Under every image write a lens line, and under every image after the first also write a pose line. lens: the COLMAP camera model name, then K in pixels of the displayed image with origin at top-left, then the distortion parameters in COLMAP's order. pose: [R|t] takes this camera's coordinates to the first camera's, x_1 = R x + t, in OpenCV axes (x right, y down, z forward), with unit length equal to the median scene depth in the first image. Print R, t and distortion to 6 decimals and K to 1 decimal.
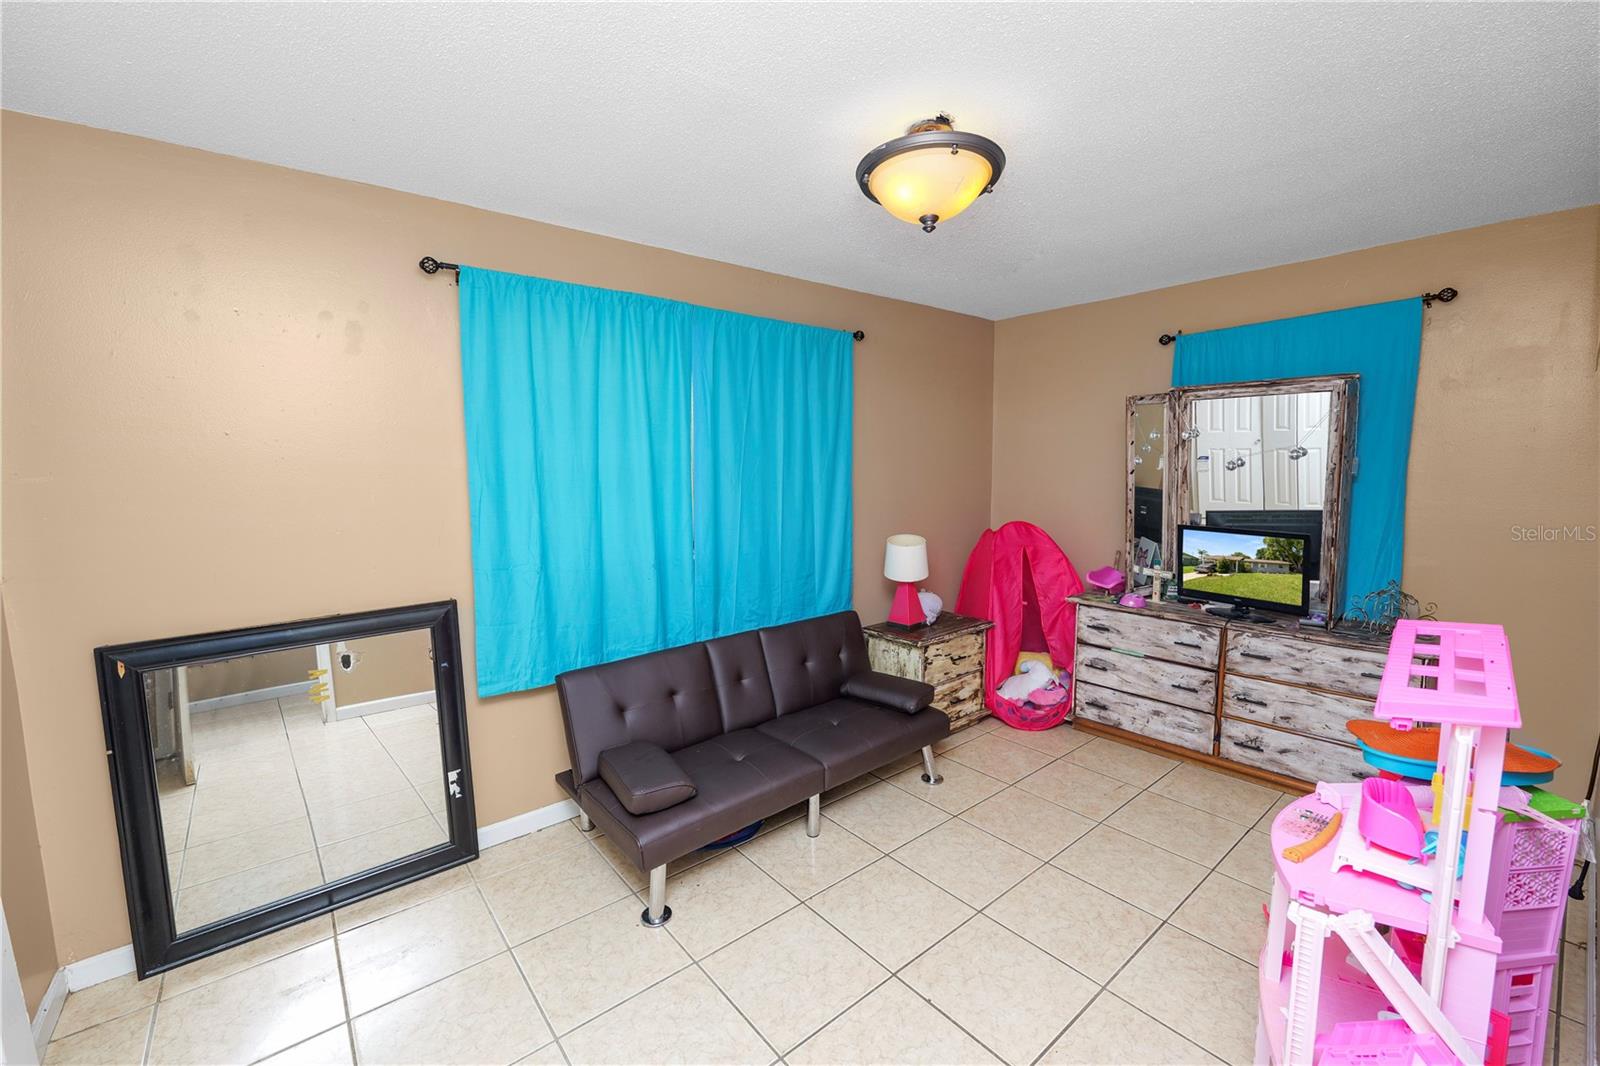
lens RADIAL K [[657.2, 0, 803.4], [0, 657.2, 540.5], [0, 0, 1]] dist [-0.000530, 0.000021]
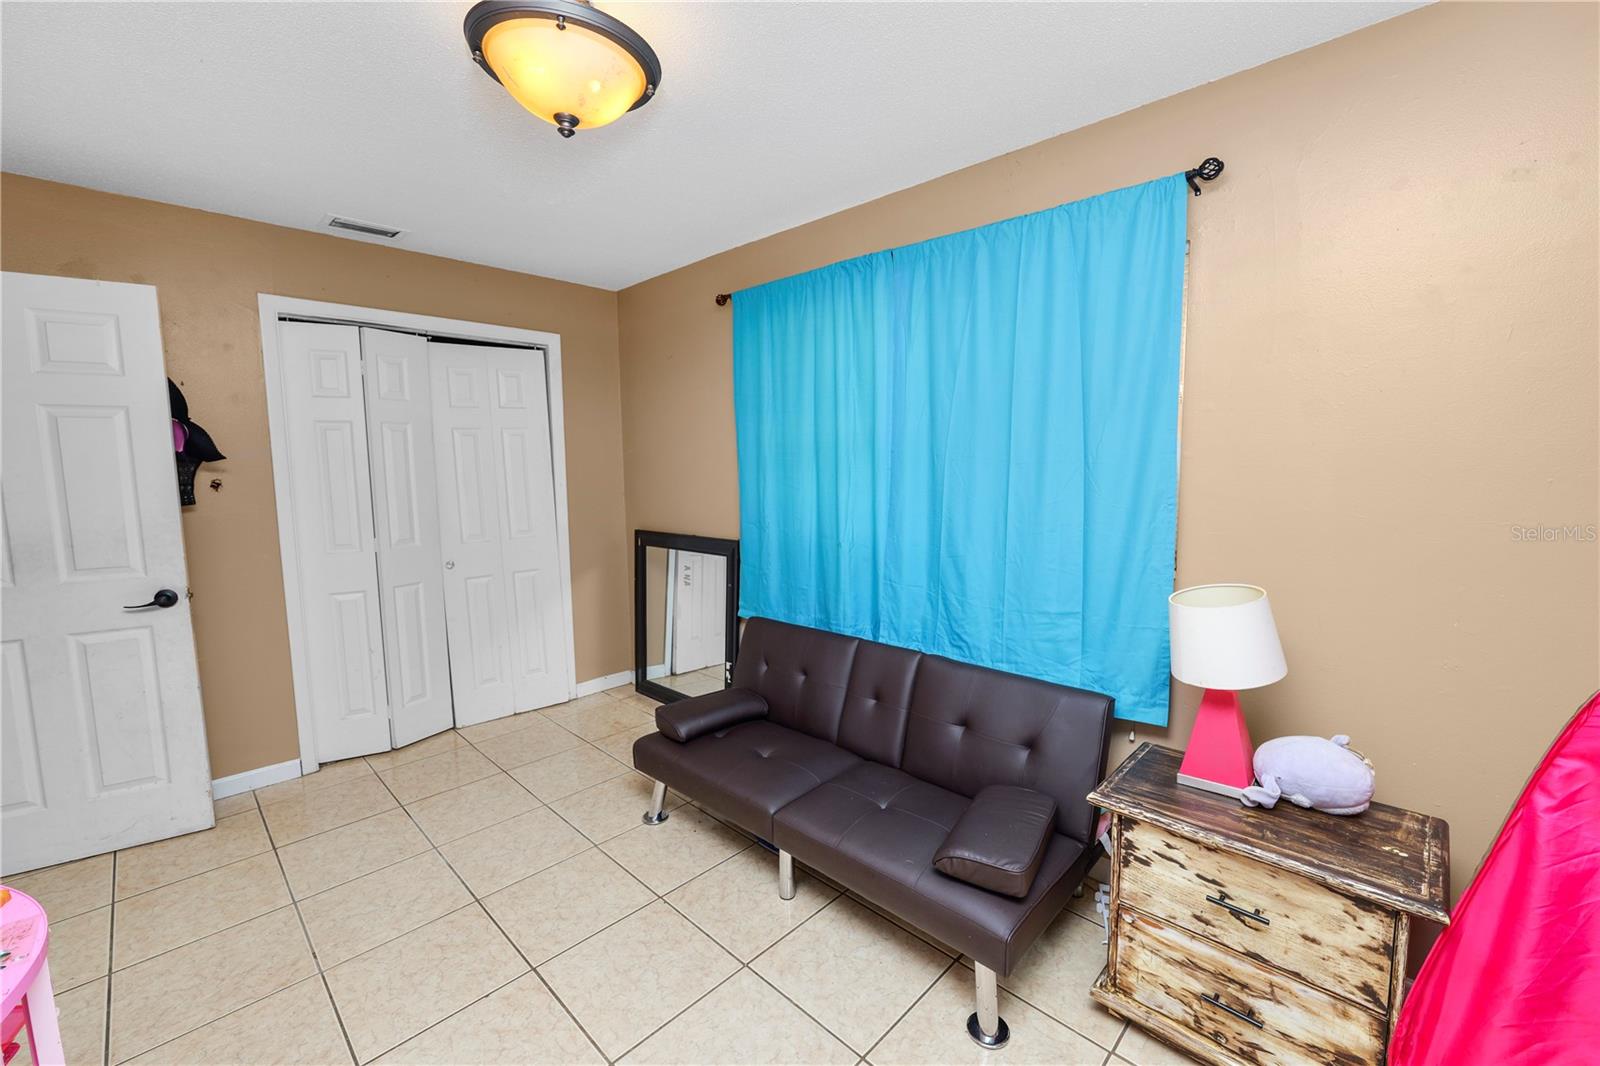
lens RADIAL K [[656.9, 0, 795.5], [0, 656.9, 530.6], [0, 0, 1]] dist [-0.010633, 0.000111]
pose [[0.111730, 0.119884, -0.986481, 0.576122], [-0.108543, 0.988229, 0.107803, -0.063361], [0.987793, 0.095030, 0.123428, 0.667725]]
